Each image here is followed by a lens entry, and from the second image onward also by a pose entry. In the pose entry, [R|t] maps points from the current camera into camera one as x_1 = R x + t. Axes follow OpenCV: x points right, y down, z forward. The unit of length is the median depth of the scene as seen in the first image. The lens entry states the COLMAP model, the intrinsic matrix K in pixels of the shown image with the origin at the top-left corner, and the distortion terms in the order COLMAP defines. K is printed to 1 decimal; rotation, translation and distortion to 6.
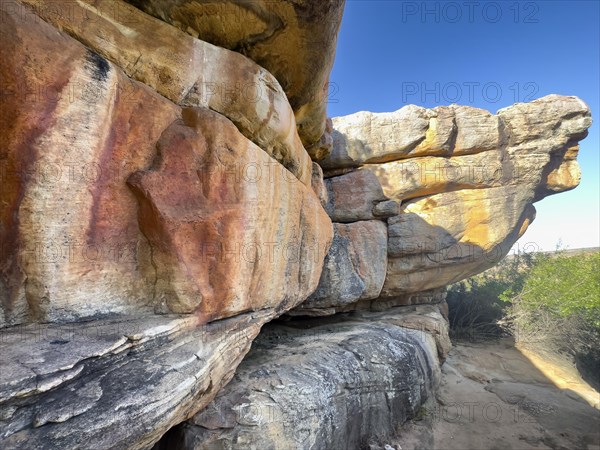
lens RADIAL K [[240.1, 0, 300.0], [0, 240.1, 225.0], [0, 0, 1]] dist [-0.001821, 0.000315]
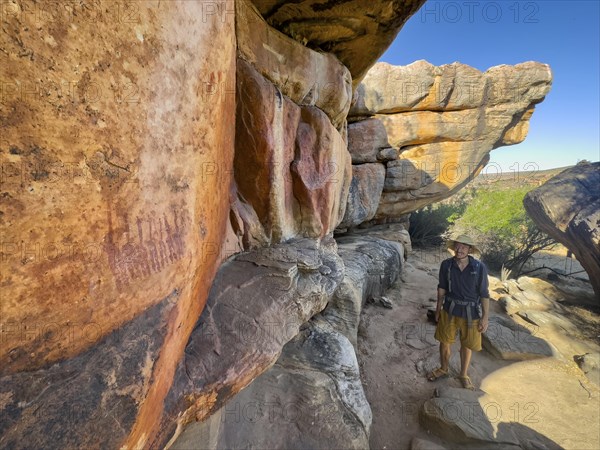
lens RADIAL K [[240.1, 0, 300.0], [0, 240.1, 225.0], [0, 0, 1]] dist [-0.001821, 0.000315]
pose [[0.989284, 0.000486, 0.146002, -0.289460], [-0.050673, 0.938979, 0.340220, -0.126650], [-0.136928, -0.343973, 0.928942, -0.253202]]
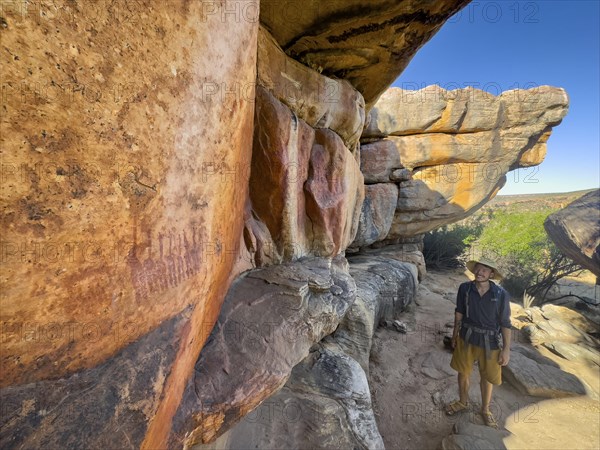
lens RADIAL K [[240.1, 0, 300.0], [0, 240.1, 225.0], [0, 0, 1]] dist [-0.001821, 0.000315]
pose [[0.994586, 0.033579, 0.098341, -0.292034], [-0.059367, 0.960321, 0.272507, -0.128936], [-0.085288, -0.276869, 0.957115, -0.256206]]
